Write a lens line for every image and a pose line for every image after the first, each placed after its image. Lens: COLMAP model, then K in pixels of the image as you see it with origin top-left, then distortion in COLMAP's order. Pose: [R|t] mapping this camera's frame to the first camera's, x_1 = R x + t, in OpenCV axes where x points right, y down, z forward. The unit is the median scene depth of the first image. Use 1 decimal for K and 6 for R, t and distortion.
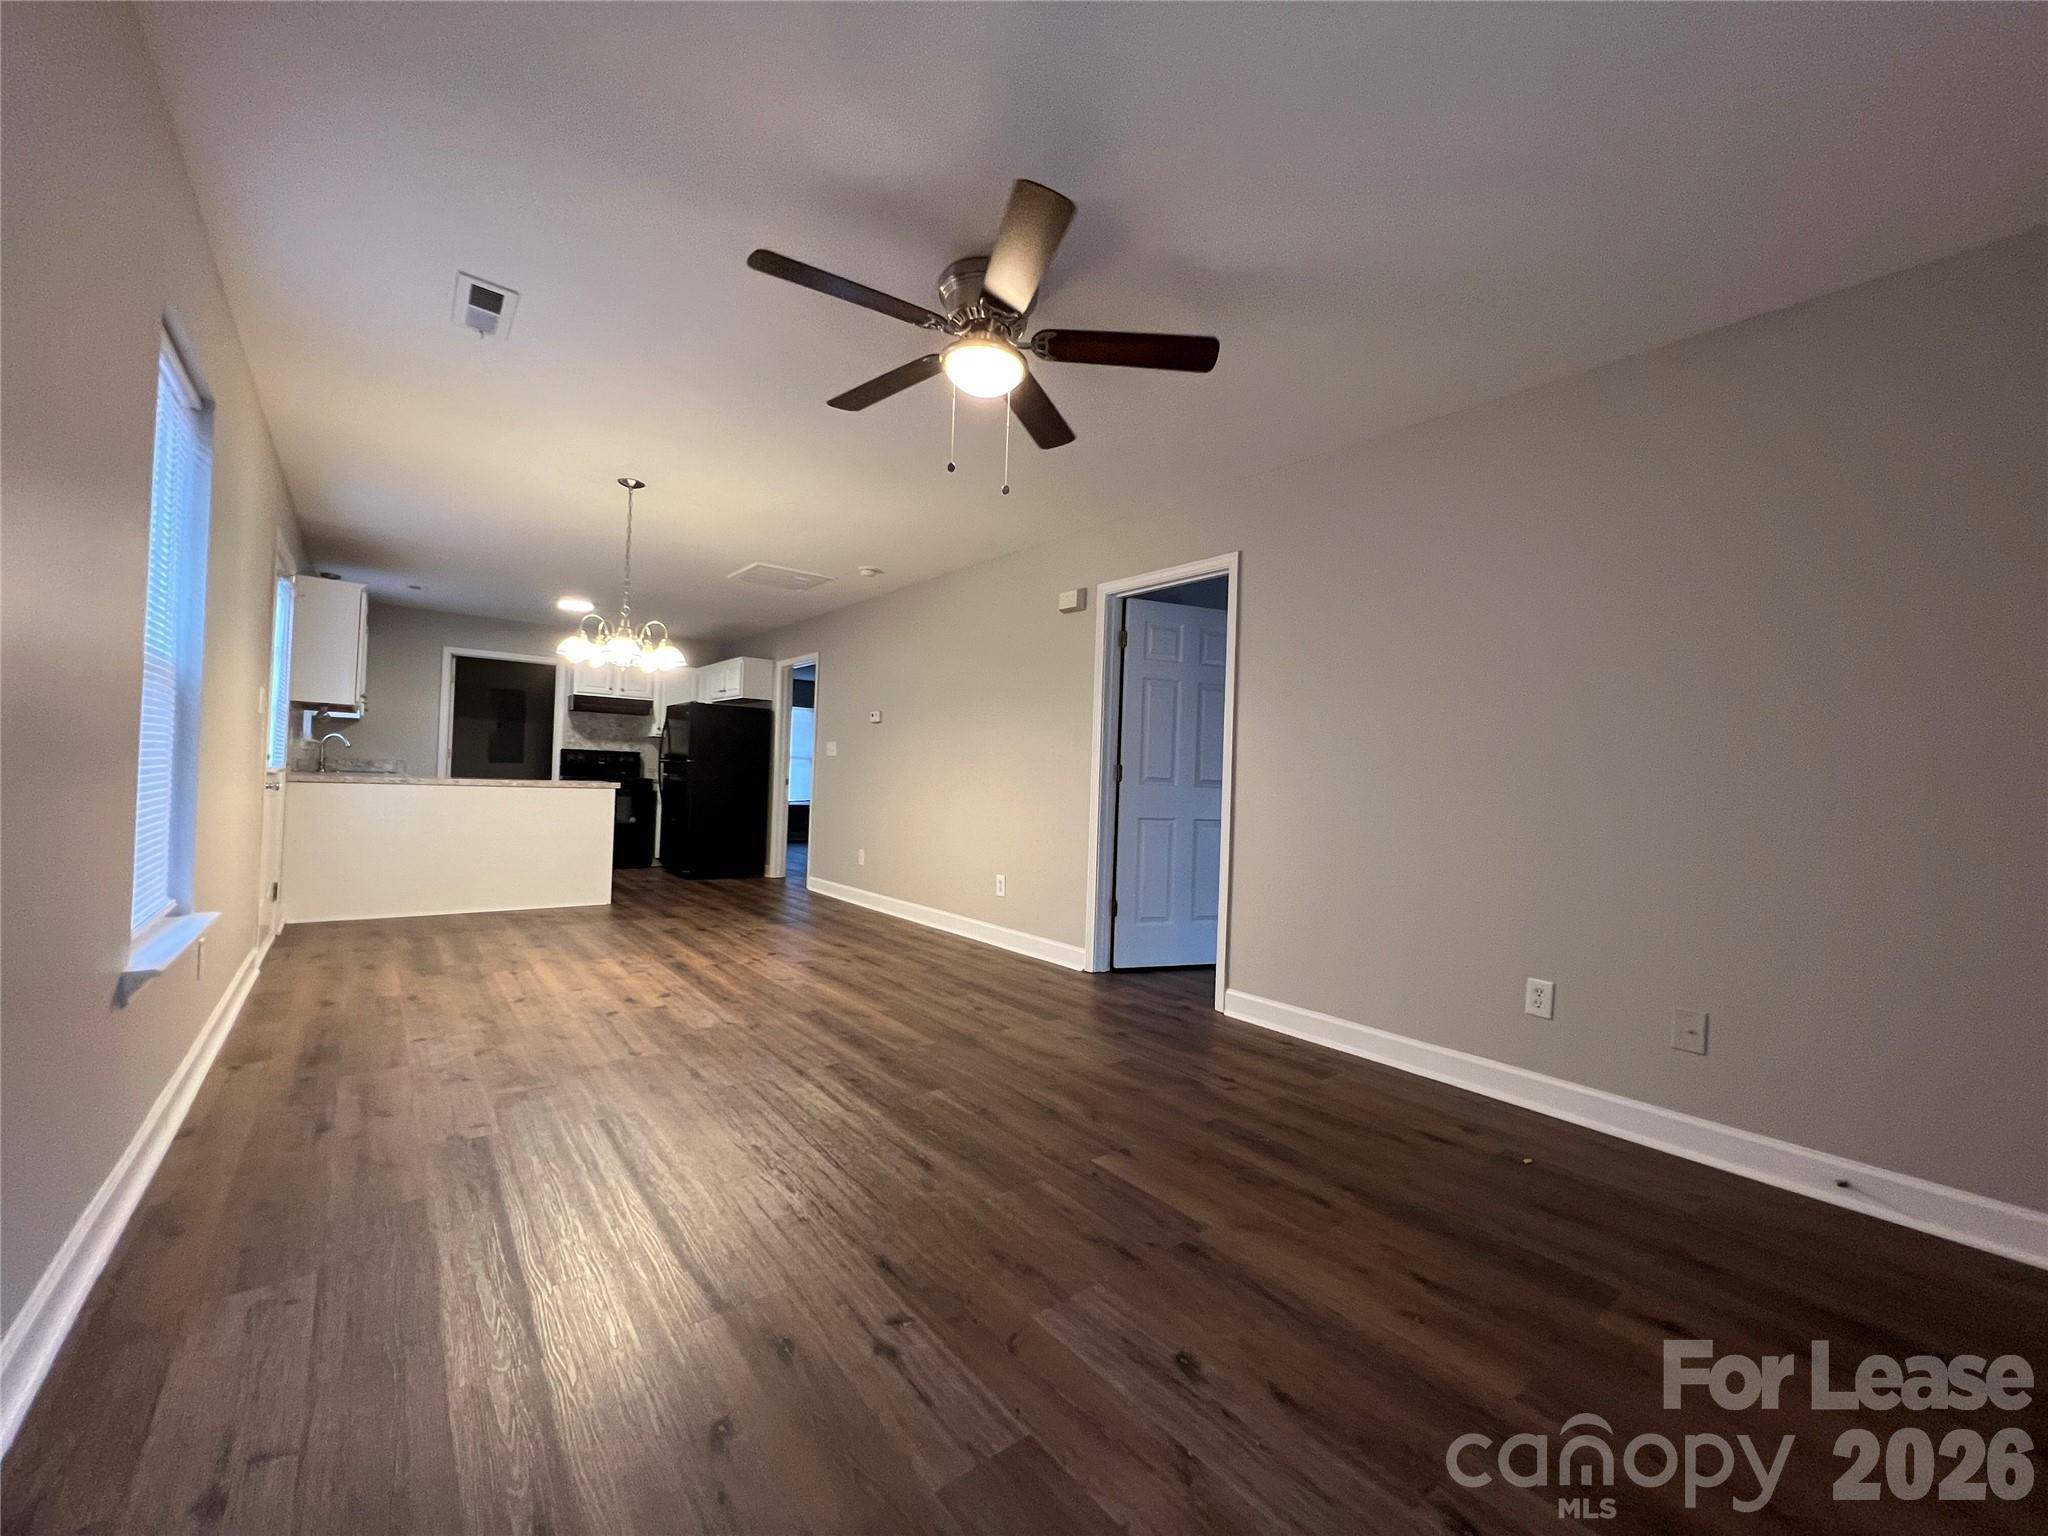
lens RADIAL K [[818.8, 0, 1031.4], [0, 818.8, 761.9], [0, 0, 1]] dist [0.001962, -0.000135]
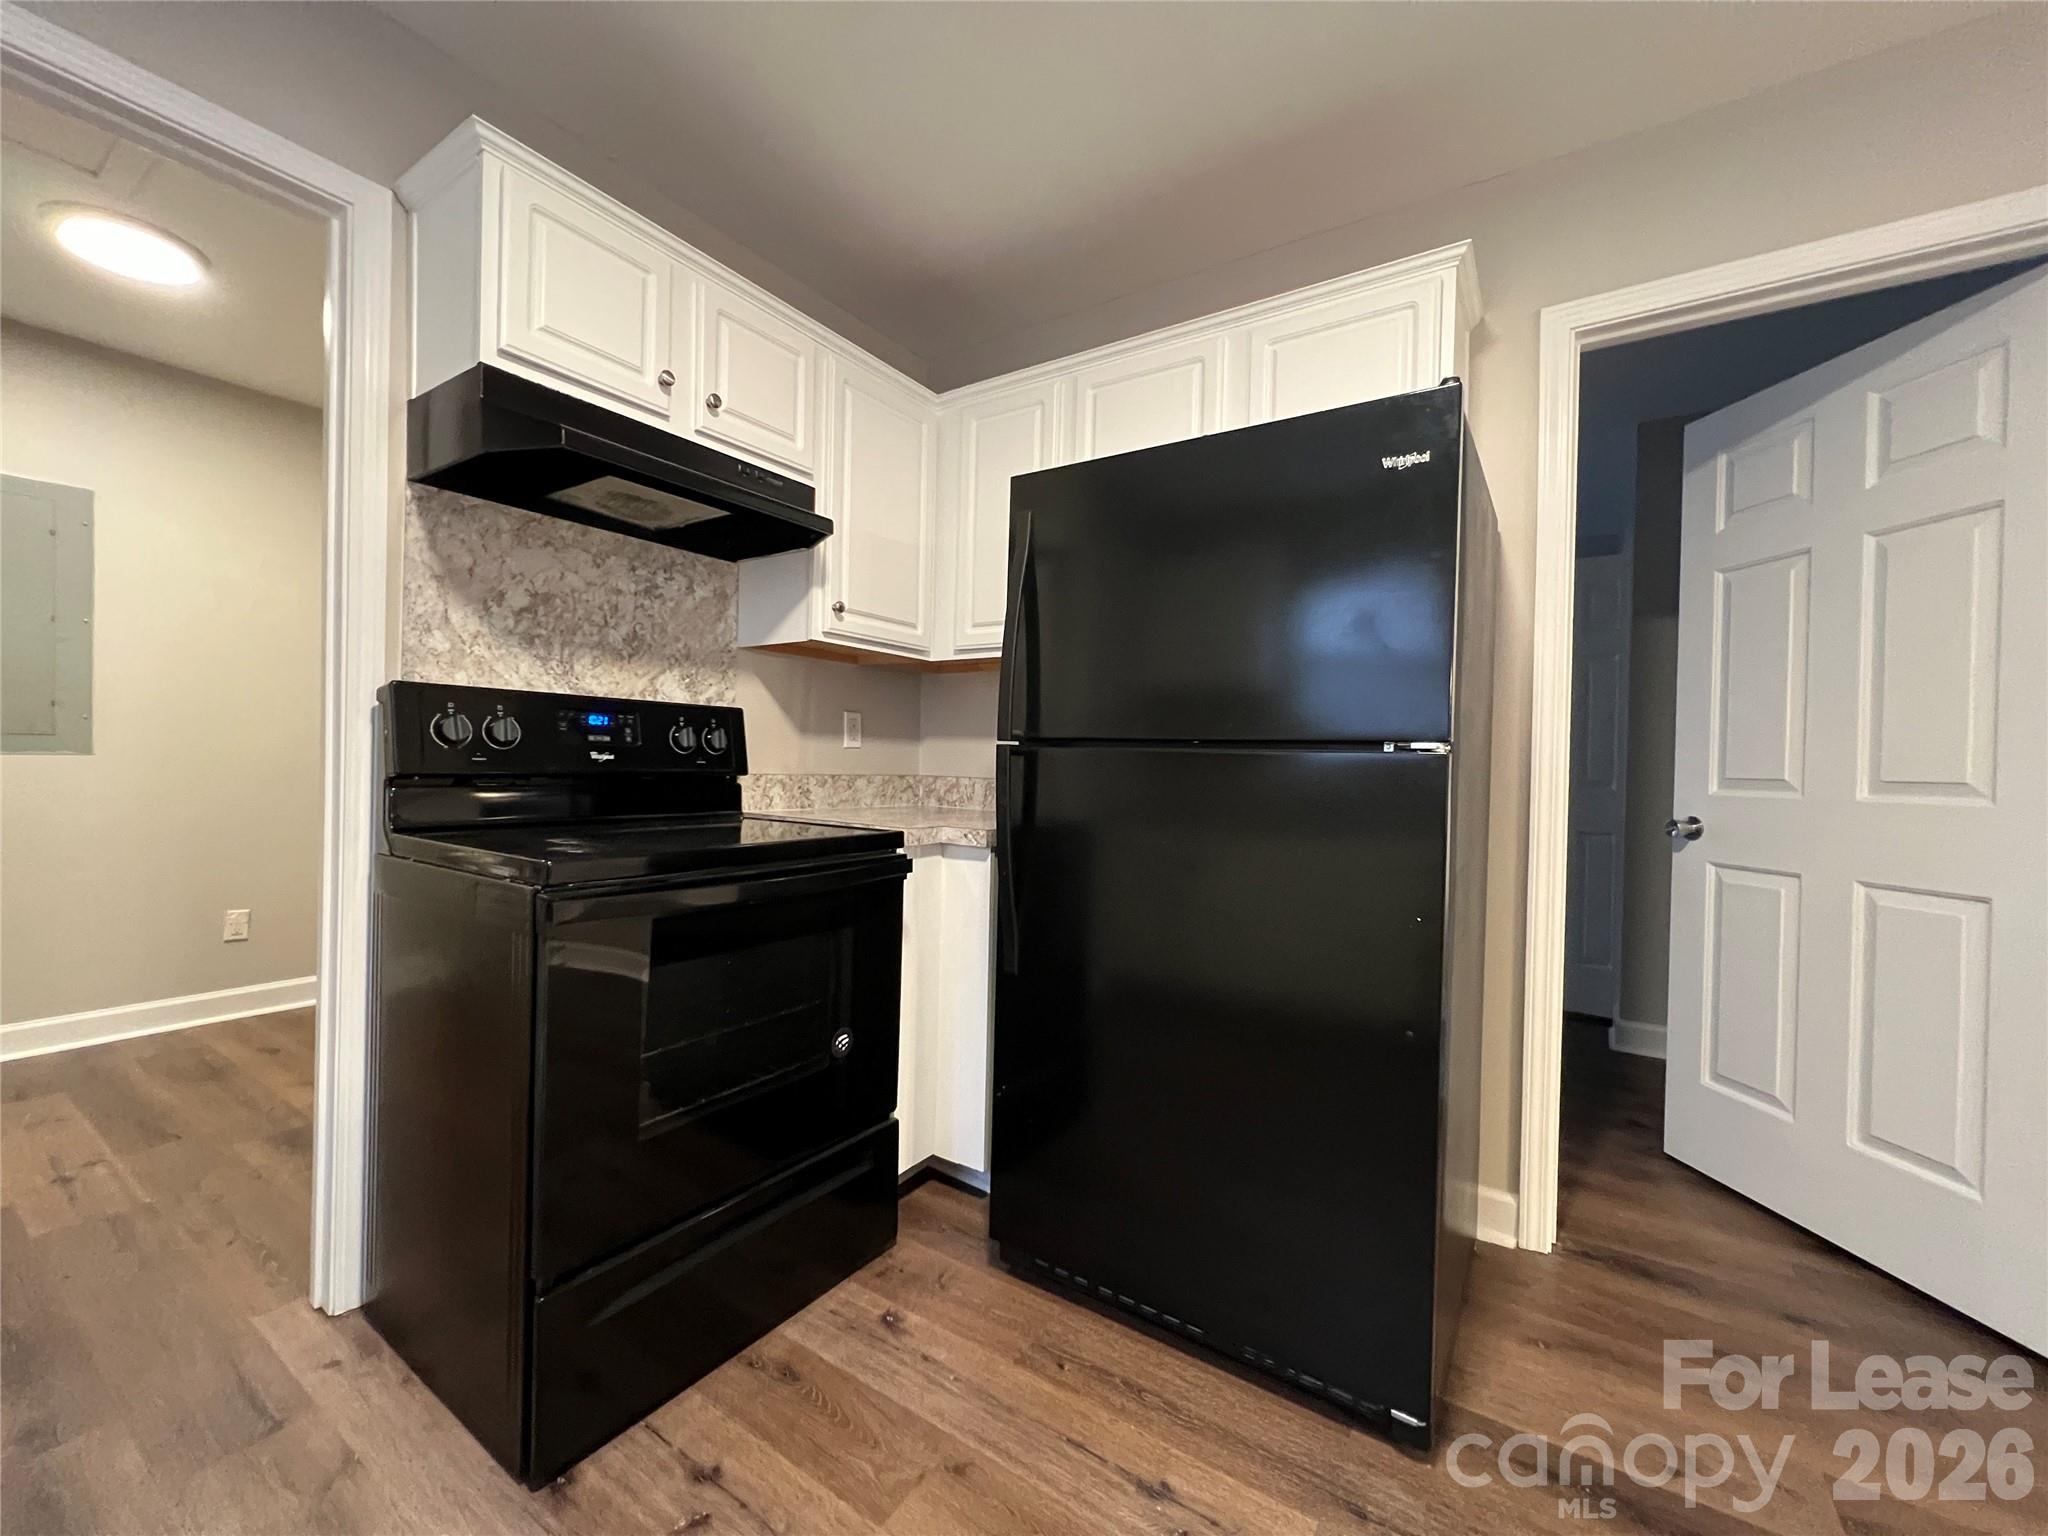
lens RADIAL K [[818.8, 0, 1025.4], [0, 818.8, 760.9], [0, 0, 1]] dist [0.001962, -0.000135]
pose [[0.951909, -0.010766, 0.306190, -0.477127], [0.002477, 0.999620, 0.027447, -0.002508], [-0.306369, -0.025369, 0.951575, 0.754606]]
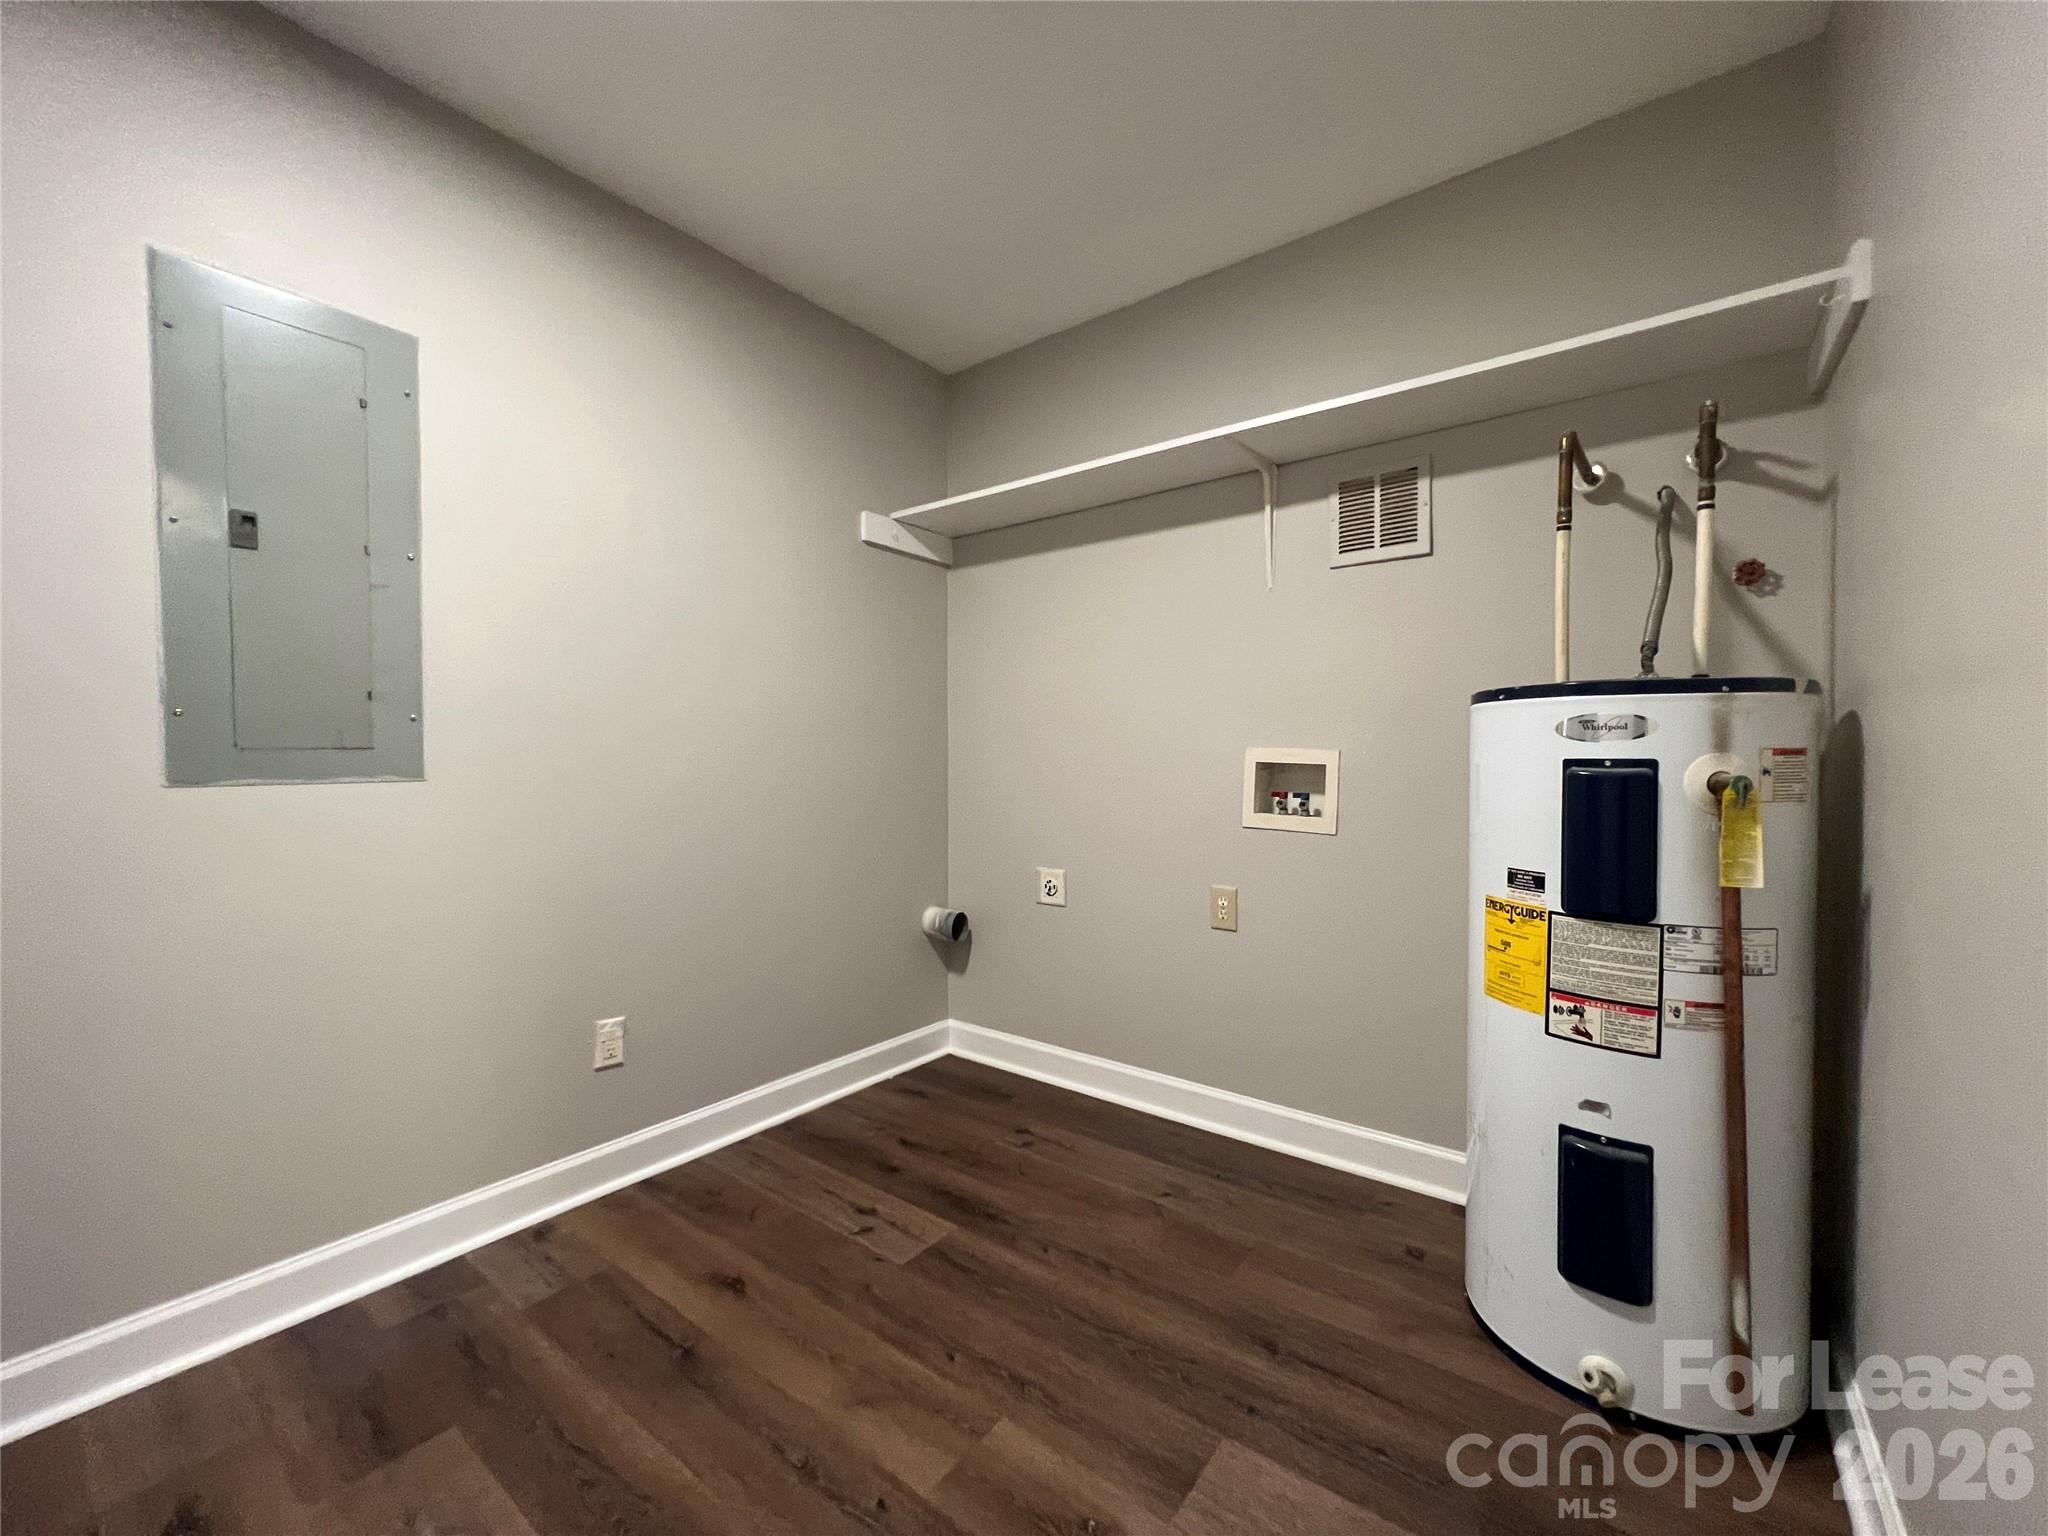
lens RADIAL K [[818.8, 0, 1017.2], [0, 818.8, 772.0], [0, 0, 1]] dist [0.001962, -0.000135]
pose [[0.972438, -0.029420, 0.231299, -0.547369], [0.020877, 0.999009, 0.039296, -0.003027], [-0.232226, -0.033384, 0.972089, 0.842447]]
